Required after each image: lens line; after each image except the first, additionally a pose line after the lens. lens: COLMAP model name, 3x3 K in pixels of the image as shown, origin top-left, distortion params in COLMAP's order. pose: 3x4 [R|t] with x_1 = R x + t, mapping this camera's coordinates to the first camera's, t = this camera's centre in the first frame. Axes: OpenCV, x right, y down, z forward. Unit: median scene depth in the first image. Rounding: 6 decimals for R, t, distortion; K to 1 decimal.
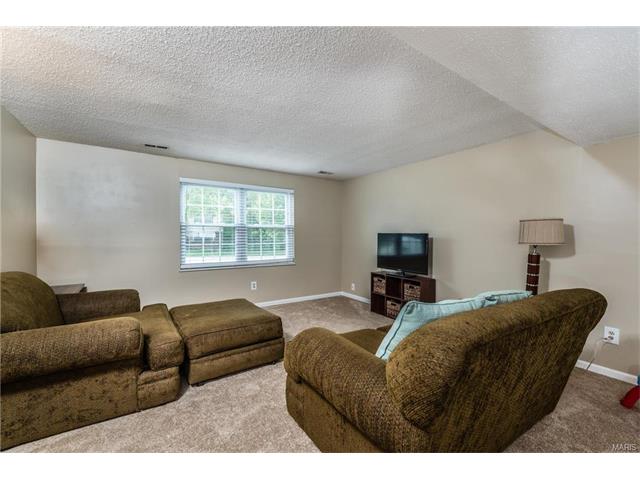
lens RADIAL K [[280.7, 0, 320.0], [0, 280.7, 240.0], [0, 0, 1]] dist [-0.001004, -0.000331]
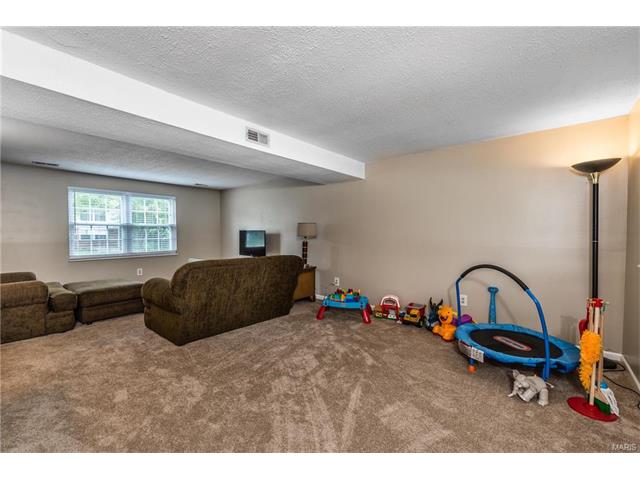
lens RADIAL K [[280.7, 0, 320.0], [0, 280.7, 240.0], [0, 0, 1]] dist [-0.001004, -0.000331]
pose [[0.959607, -0.011257, 0.281119, 0.191022], [0.008736, 0.999910, 0.010219, 0.012427], [-0.281209, -0.007351, 0.959618, -0.440932]]
